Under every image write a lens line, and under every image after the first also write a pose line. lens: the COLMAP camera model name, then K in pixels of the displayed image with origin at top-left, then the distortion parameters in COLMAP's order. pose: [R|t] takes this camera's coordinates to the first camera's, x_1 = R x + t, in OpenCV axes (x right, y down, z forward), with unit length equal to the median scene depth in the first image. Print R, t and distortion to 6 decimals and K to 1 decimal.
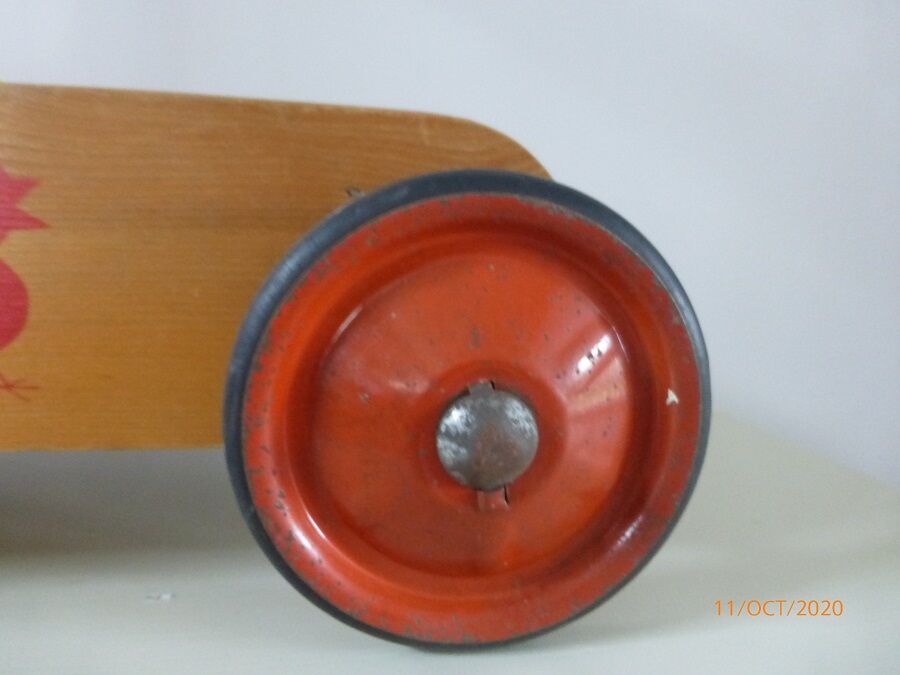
lens RADIAL K [[653.1, 0, 450.5], [0, 653.1, 335.4], [0, 0, 1]] dist [0.007224, 0.000323]
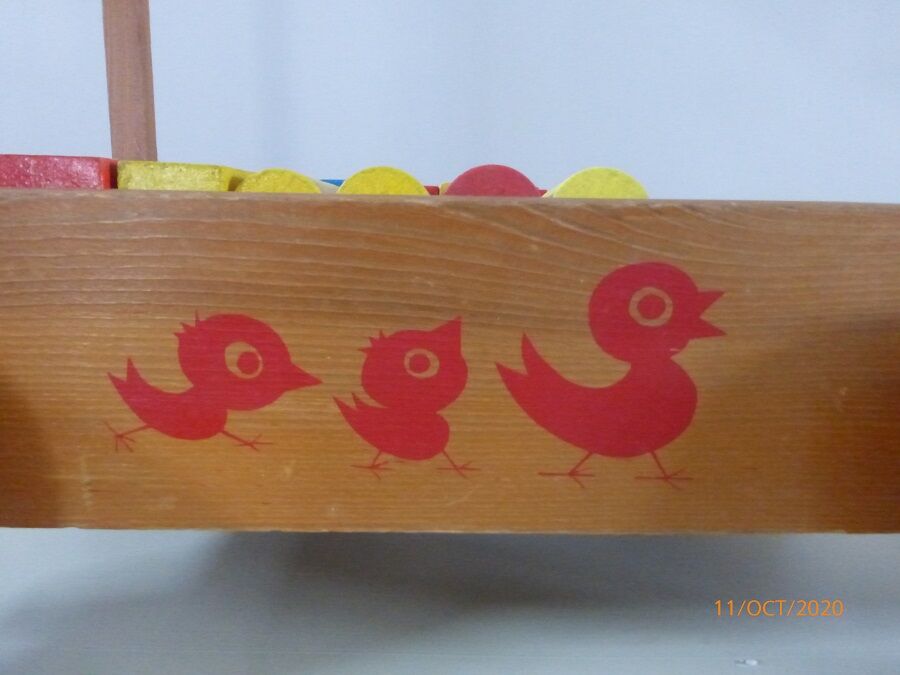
lens RADIAL K [[653.1, 0, 450.2], [0, 653.1, 342.2], [0, 0, 1]] dist [0.007224, 0.000323]
pose [[0.994735, -0.000397, -0.102483, -0.921813], [0.004796, 0.999077, 0.042684, -0.195282], [0.102372, -0.042950, 0.993819, -0.107268]]
